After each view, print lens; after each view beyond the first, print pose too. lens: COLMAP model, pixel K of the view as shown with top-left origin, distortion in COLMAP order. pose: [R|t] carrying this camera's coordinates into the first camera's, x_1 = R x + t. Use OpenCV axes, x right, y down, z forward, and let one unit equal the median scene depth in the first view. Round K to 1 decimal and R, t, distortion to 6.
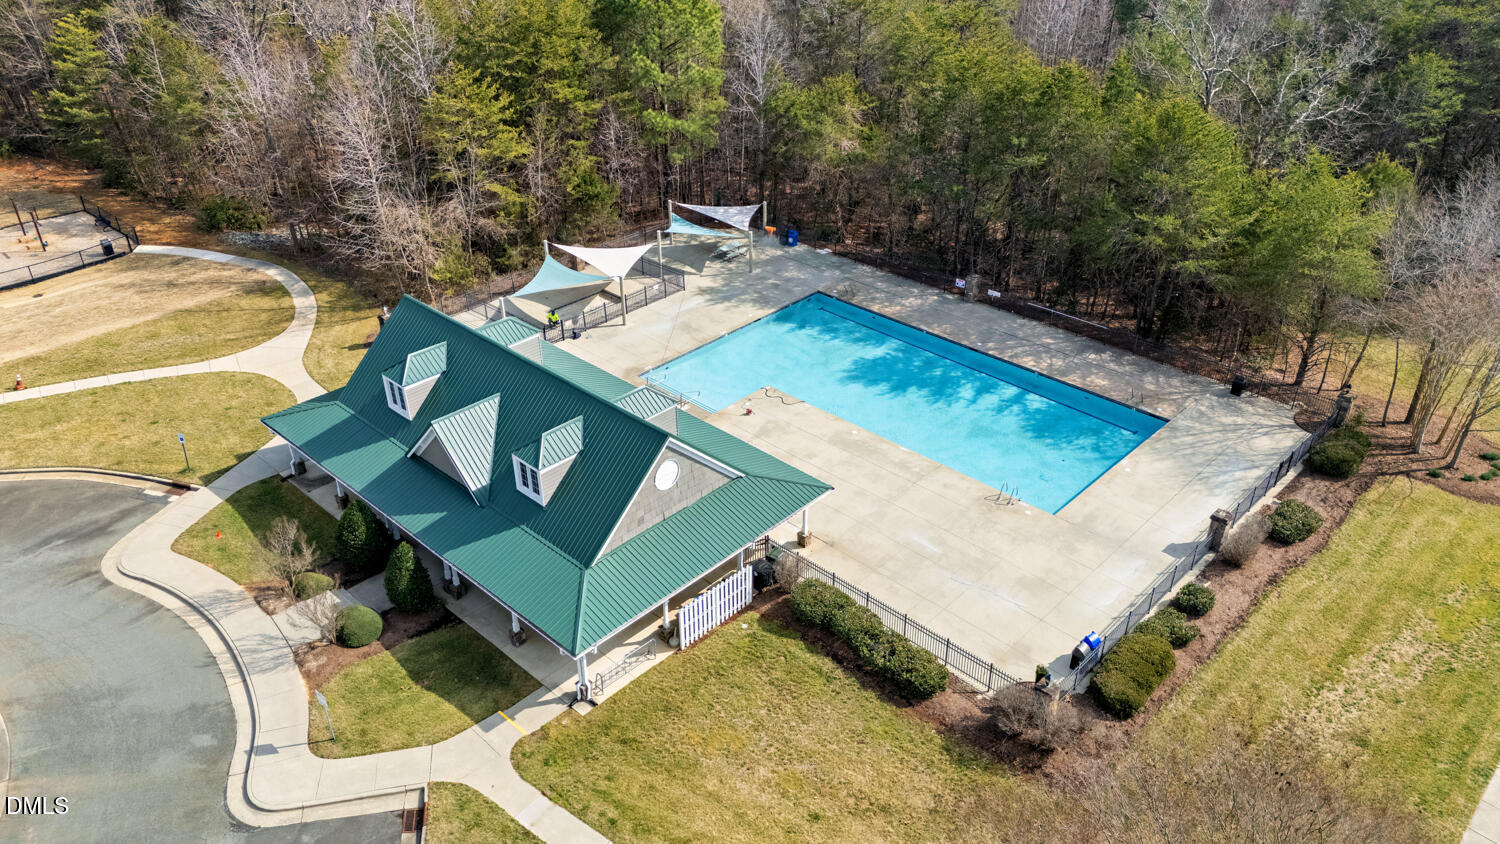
lens RADIAL K [[1109.8, 0, 750.0], [0, 1109.8, 422.0], [0, 0, 1]] dist [0.059773, -0.054246]
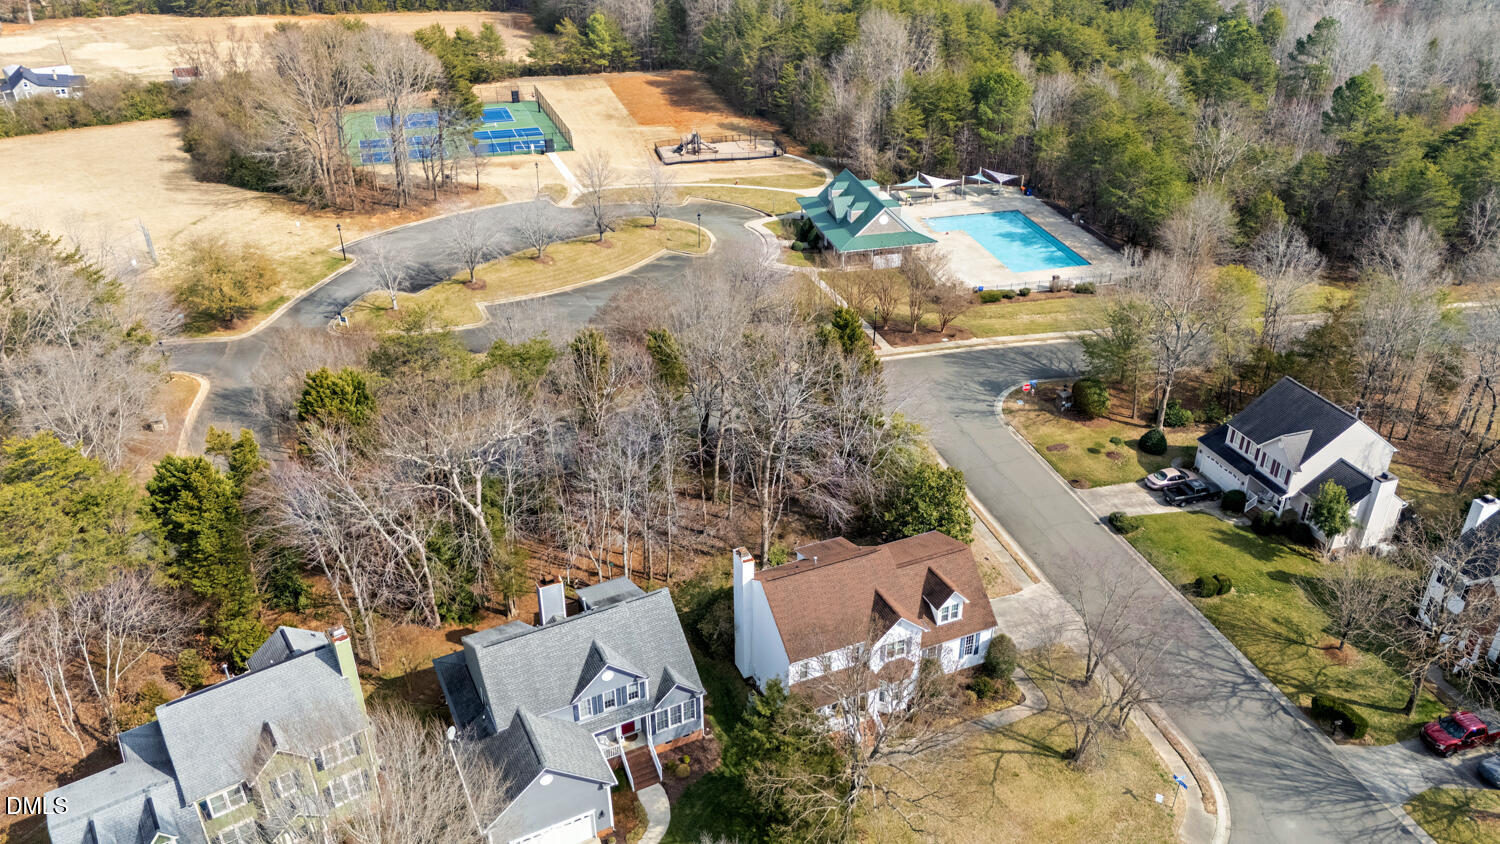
lens RADIAL K [[1109.8, 0, 750.0], [0, 1109.8, 422.0], [0, 0, 1]] dist [0.059773, -0.054246]
pose [[0.832393, 0.268159, -0.484988, 0.863162], [-0.282574, 0.958198, 0.044819, 0.370713], [0.476733, 0.099738, 0.873372, -1.316684]]
